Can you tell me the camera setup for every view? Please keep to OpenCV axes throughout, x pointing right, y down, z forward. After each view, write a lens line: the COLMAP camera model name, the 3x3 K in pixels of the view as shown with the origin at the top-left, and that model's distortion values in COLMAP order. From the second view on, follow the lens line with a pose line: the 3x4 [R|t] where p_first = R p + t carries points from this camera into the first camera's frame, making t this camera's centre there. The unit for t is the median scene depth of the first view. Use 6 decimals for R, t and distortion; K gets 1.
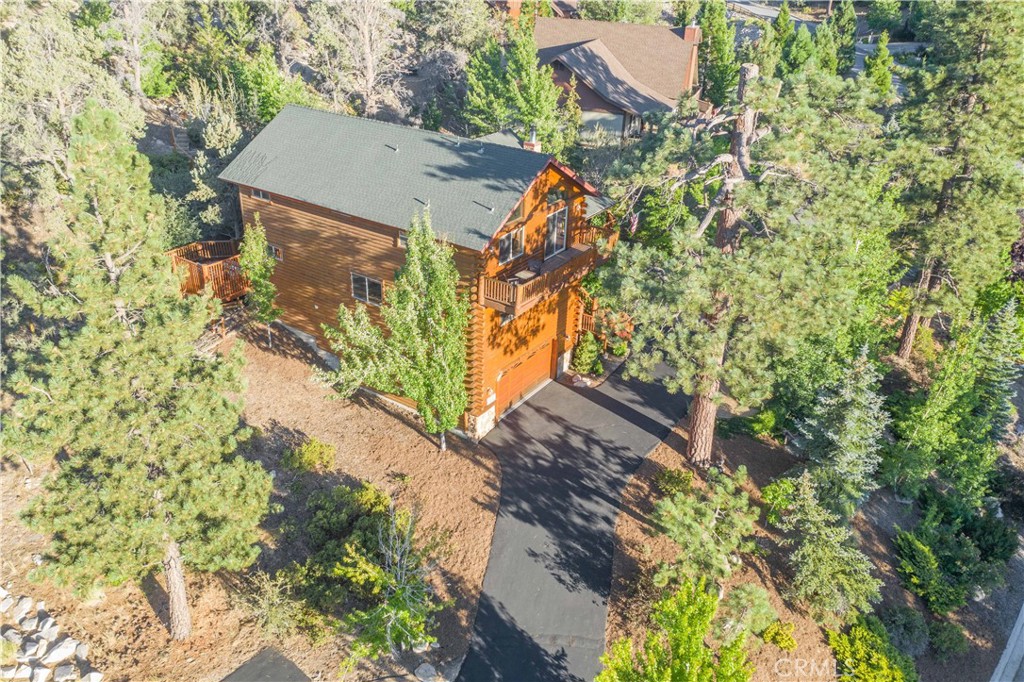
lens RADIAL K [[813.0, 0, 515.7], [0, 813.0, 352.2], [0, 0, 1]] dist [-0.008644, -0.009768]
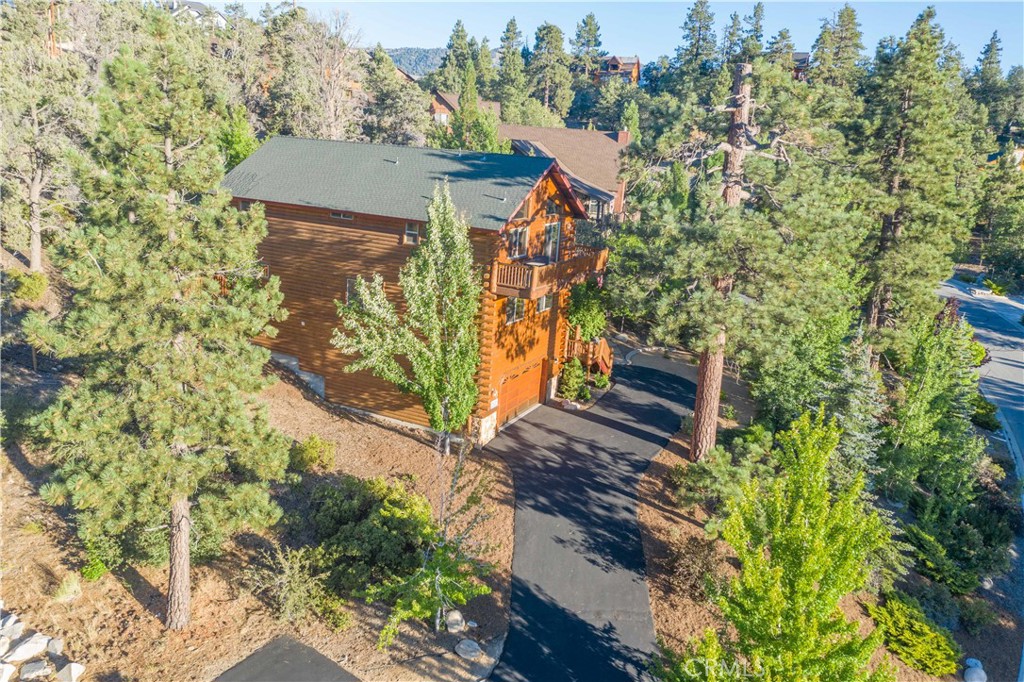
lens RADIAL K [[813.0, 0, 515.7], [0, 813.0, 352.2], [0, 0, 1]] dist [-0.008644, -0.009768]
pose [[0.989669, 0.000439, 0.143374, -0.156056], [0.031116, 0.975504, -0.217770, 0.227669], [-0.139957, 0.219981, 0.965412, 0.048957]]
